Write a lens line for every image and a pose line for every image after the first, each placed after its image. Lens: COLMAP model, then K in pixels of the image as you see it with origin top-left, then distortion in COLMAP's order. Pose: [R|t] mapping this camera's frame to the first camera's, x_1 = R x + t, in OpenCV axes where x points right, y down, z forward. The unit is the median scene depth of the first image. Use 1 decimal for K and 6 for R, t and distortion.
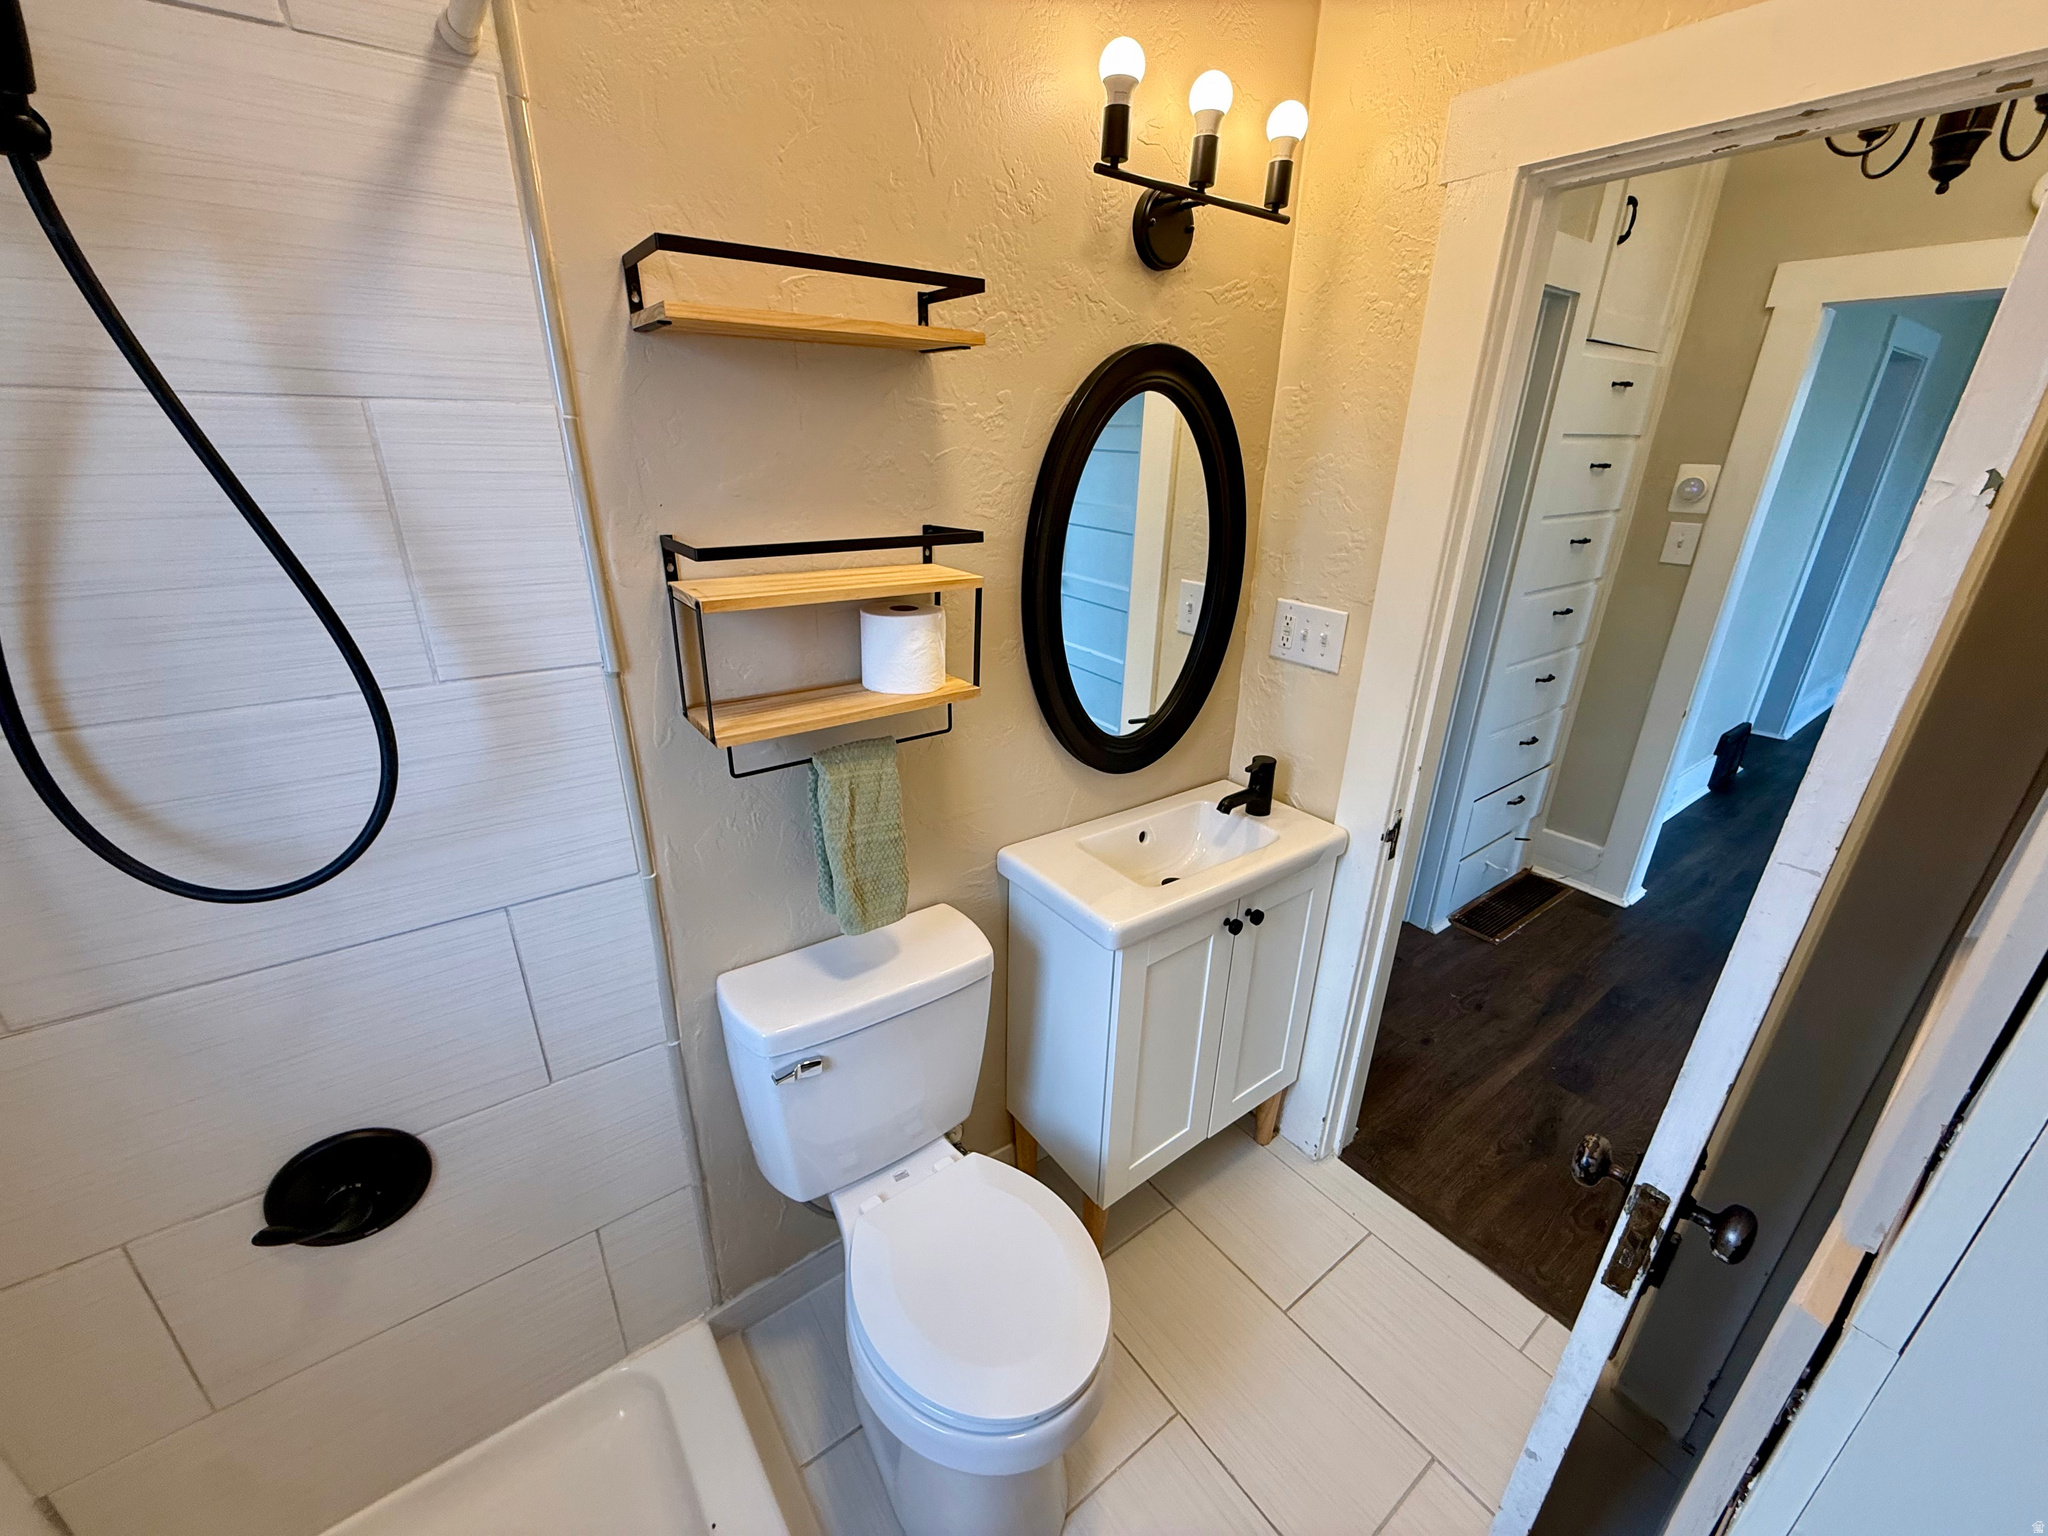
lens RADIAL K [[824.8, 0, 1024.0], [0, 824.8, 768.0], [0, 0, 1]] dist [-0.000090, 0.000050]
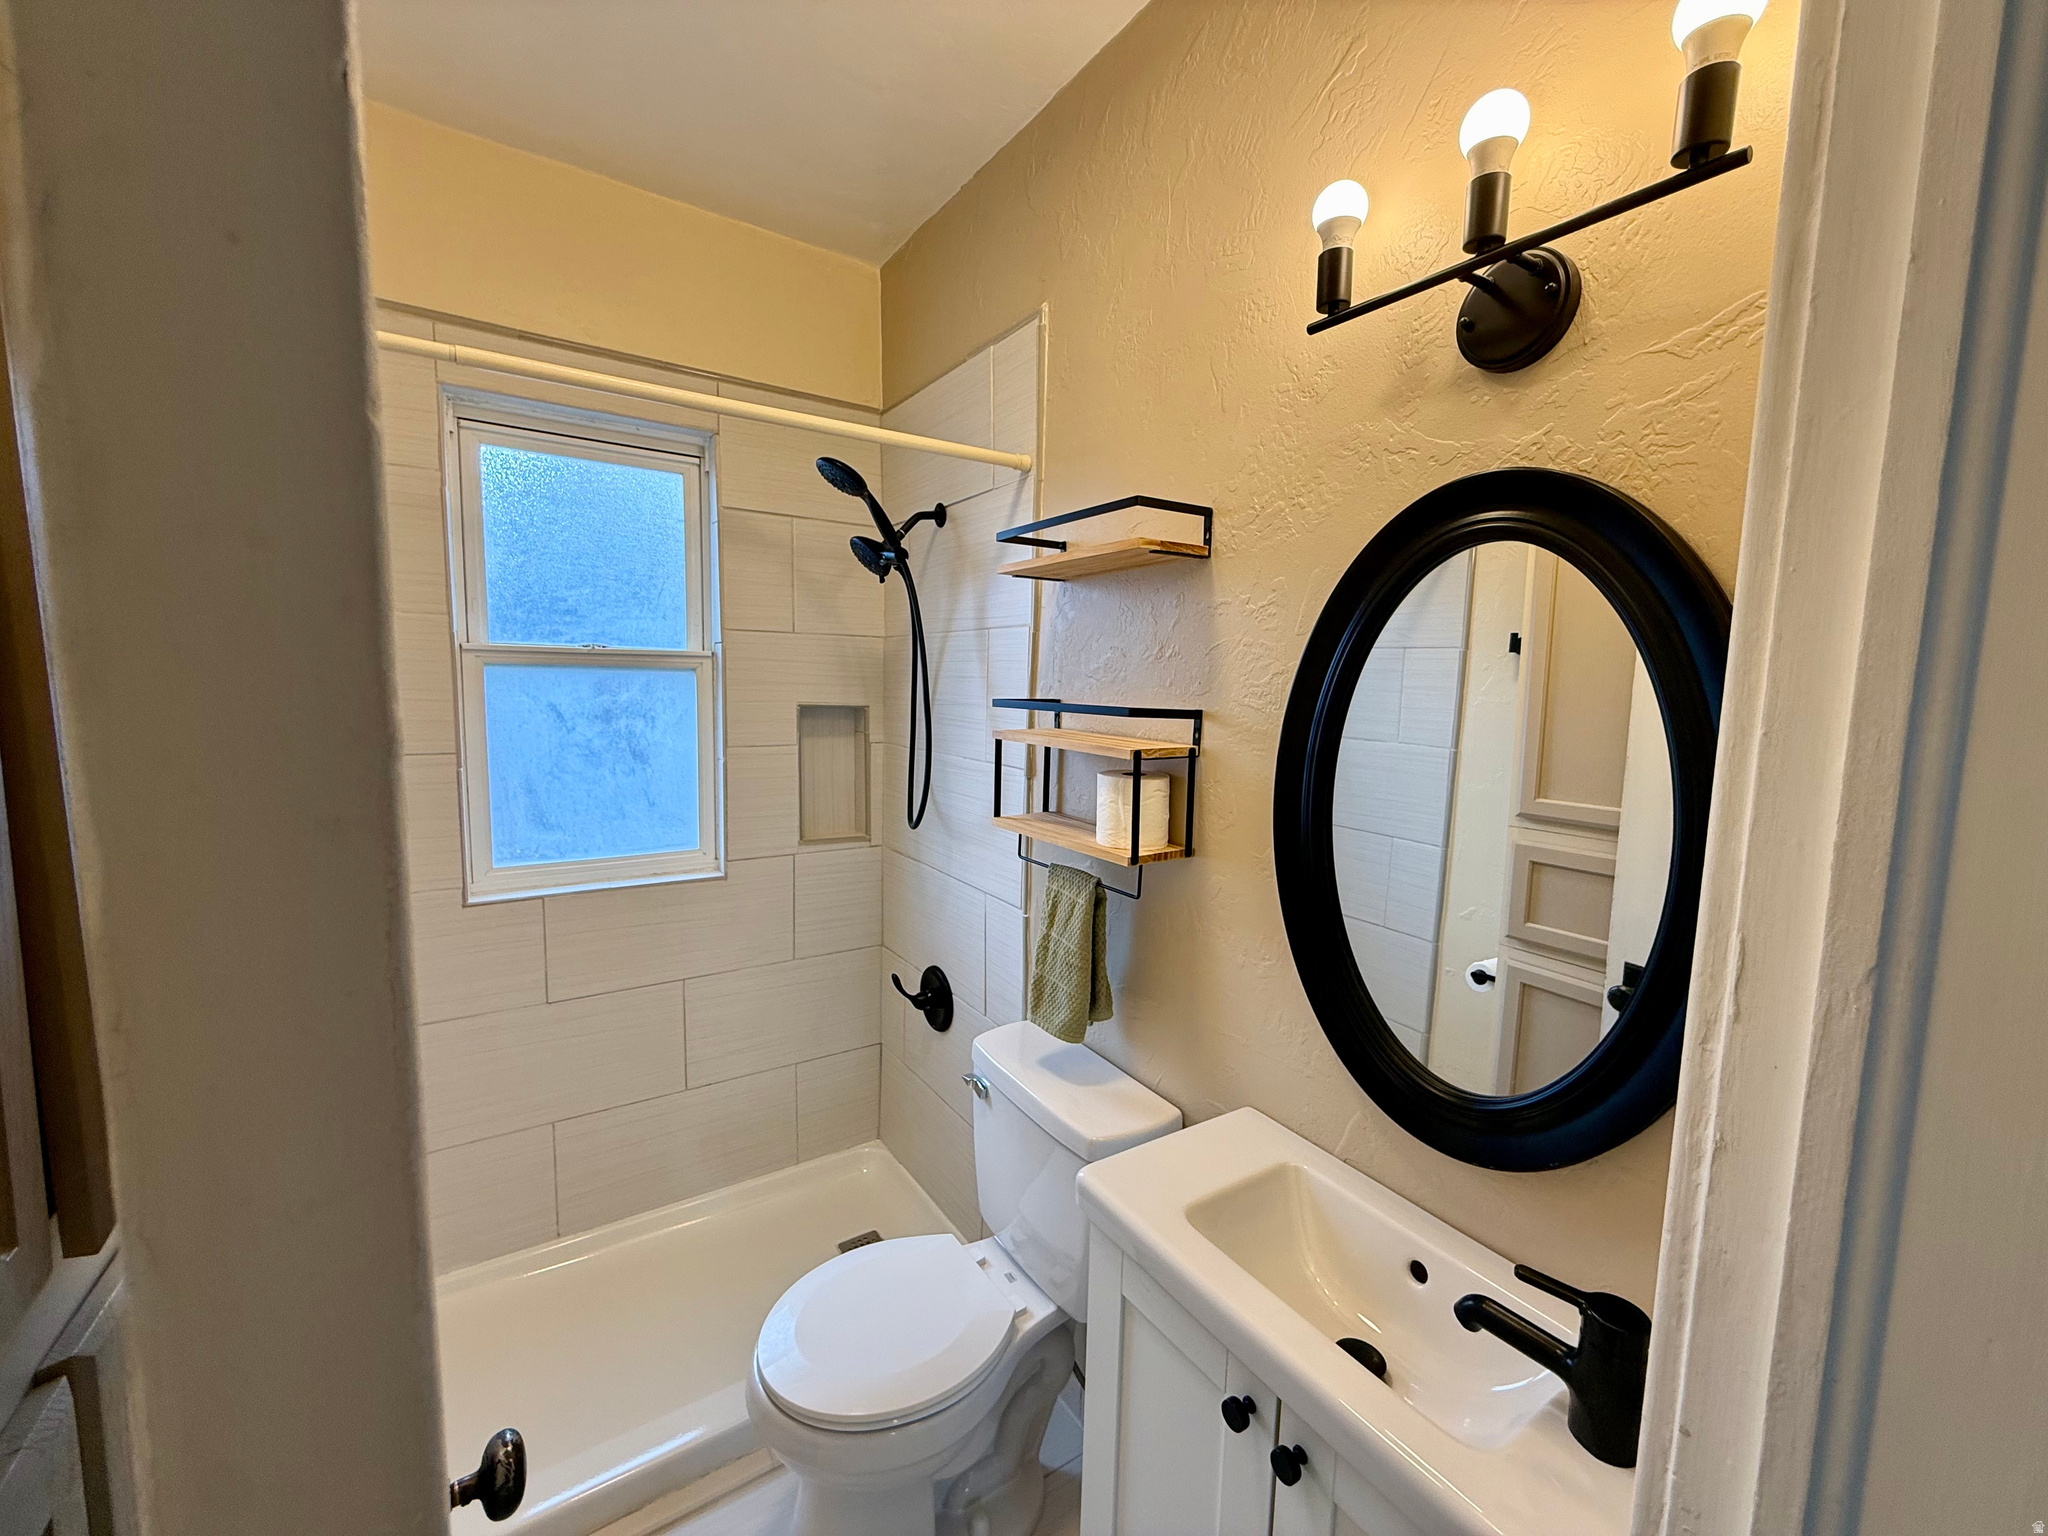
lens RADIAL K [[824.8, 0, 1024.0], [0, 824.8, 768.0], [0, 0, 1]] dist [-0.000090, 0.000050]
pose [[-0.054312, 0.086295, -0.994788, 0.908818], [-0.396498, 0.912484, 0.100802, -0.238146], [0.916427, 0.399907, -0.015343, 0.819087]]
